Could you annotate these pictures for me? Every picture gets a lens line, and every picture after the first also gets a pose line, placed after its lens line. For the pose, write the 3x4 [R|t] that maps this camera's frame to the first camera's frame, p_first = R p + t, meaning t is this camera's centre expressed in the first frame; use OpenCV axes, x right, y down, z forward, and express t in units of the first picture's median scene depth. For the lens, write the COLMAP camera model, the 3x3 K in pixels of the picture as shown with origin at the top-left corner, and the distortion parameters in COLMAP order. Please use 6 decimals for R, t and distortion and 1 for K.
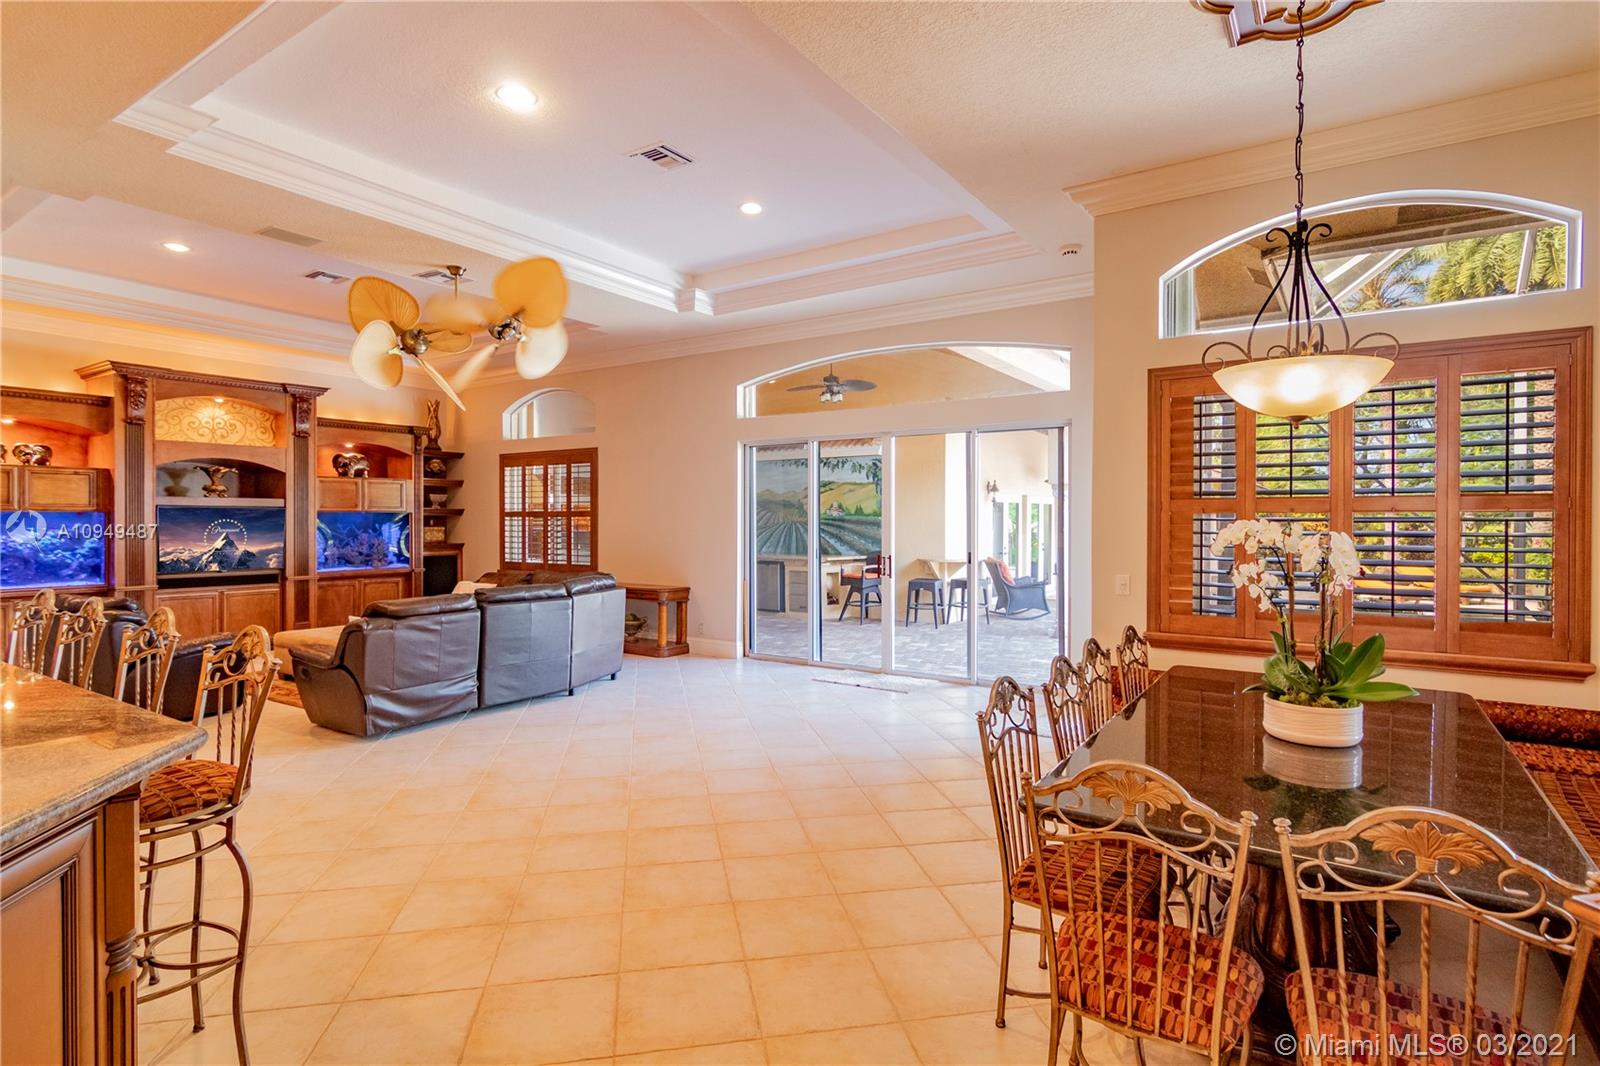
lens RADIAL K [[810.6, 0, 799.7], [0, 810.6, 527.3], [0, 0, 1]] dist [-0.002985, 0.002292]
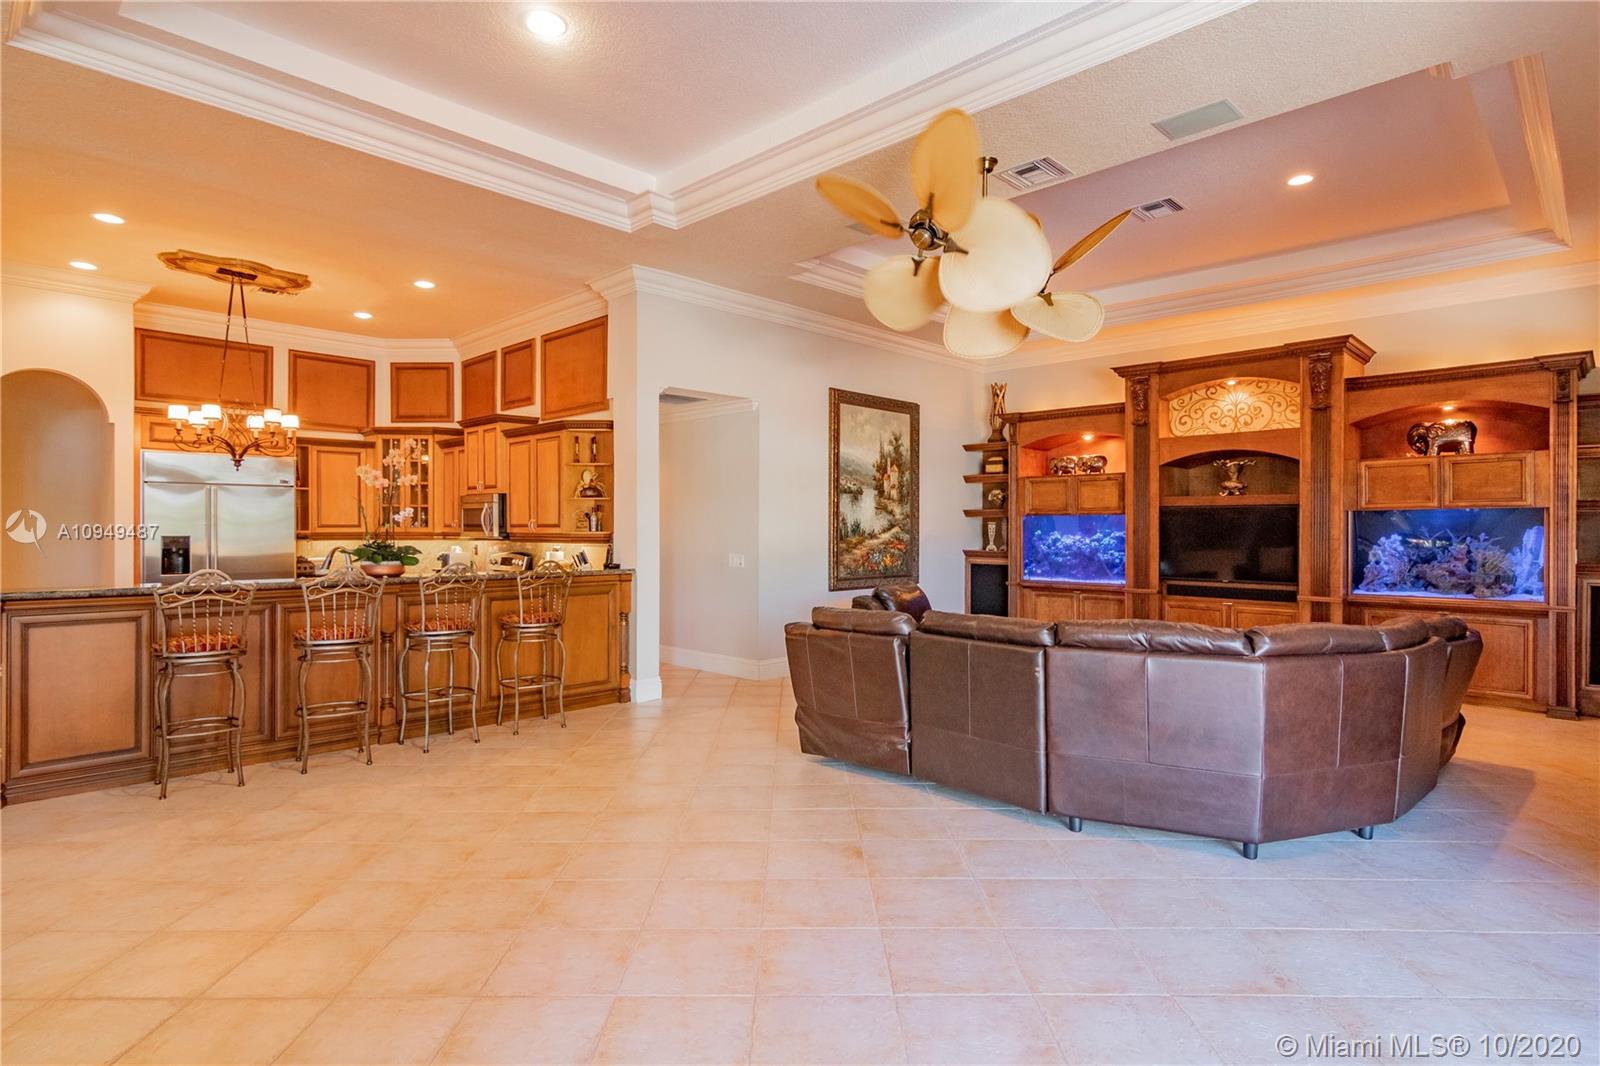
lens RADIAL K [[839.3, 0, 800.0], [0, 839.3, 533.0], [0, 0, 1]] dist [-0.001169, 0.000192]
pose [[-0.180105, 0.001923, -0.983646, 0.232452], [-0.012241, 0.999916, 0.004196, 0.004371], [0.983571, 0.012797, -0.180066, 0.685746]]
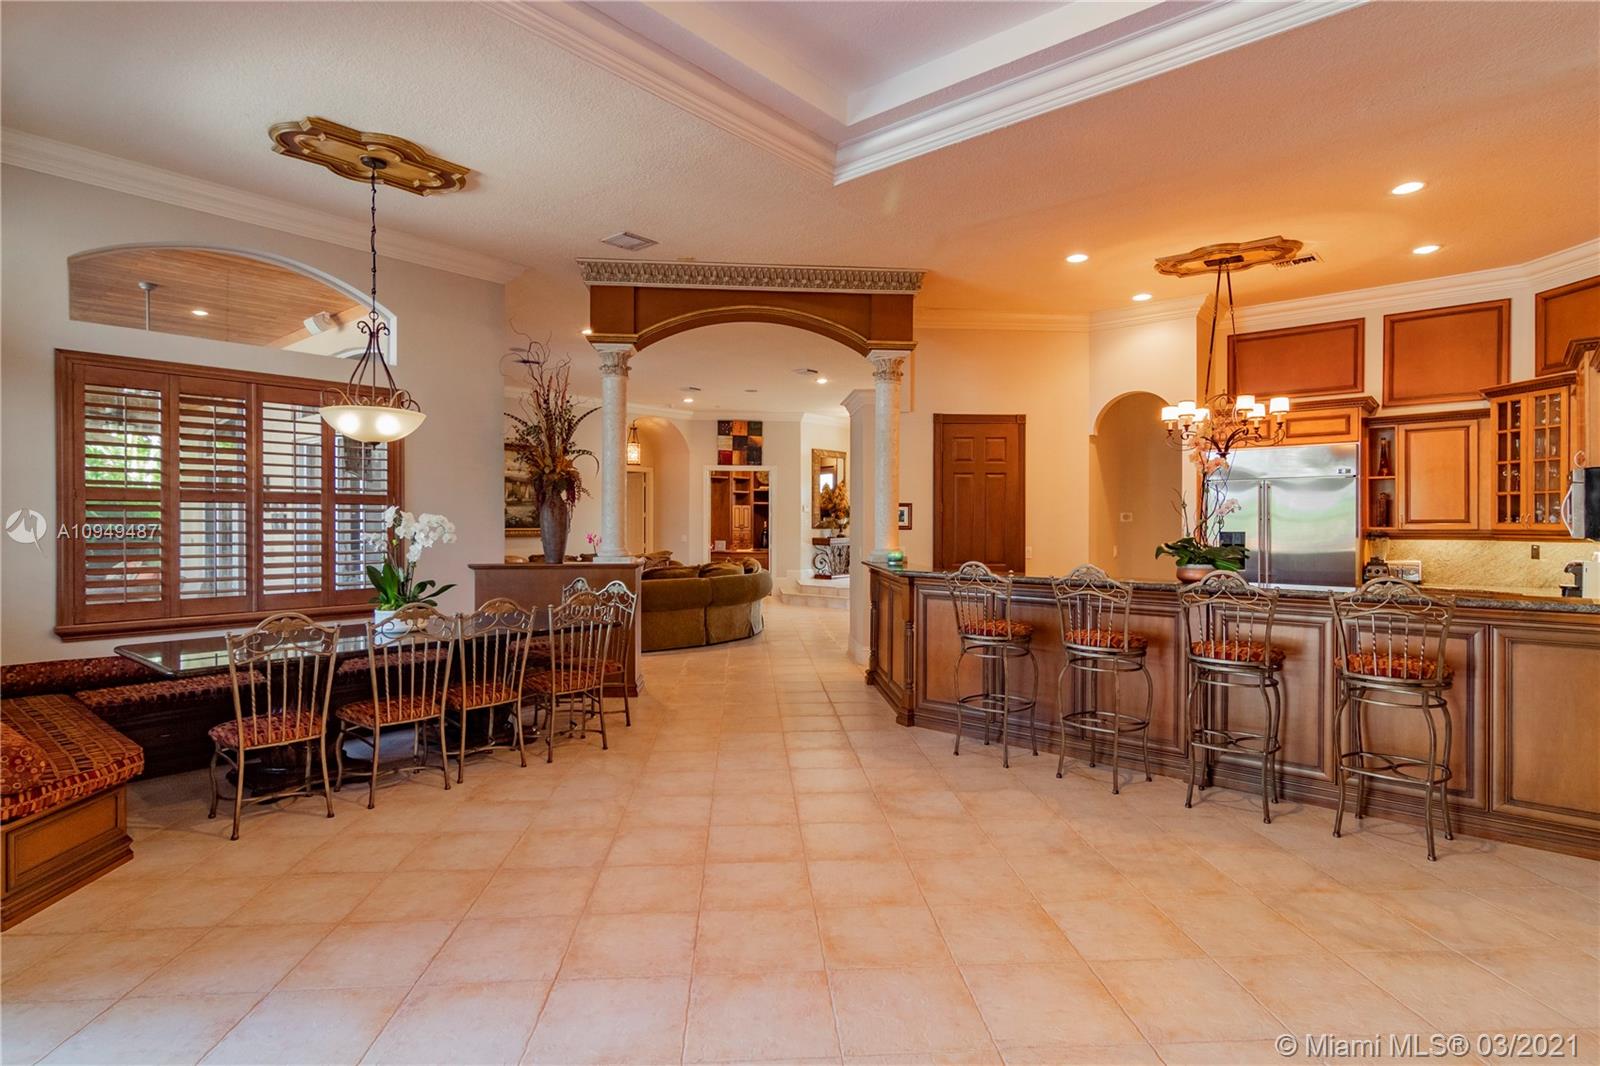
lens RADIAL K [[810.6, 0, 799.7], [0, 810.6, 527.3], [0, 0, 1]] dist [-0.002985, 0.002292]
pose [[-0.993085, -0.003927, 0.117330, -0.130586], [-0.002121, 0.999877, 0.015509, 0.001981], [-0.117376, 0.015153, -0.992972, 0.792284]]
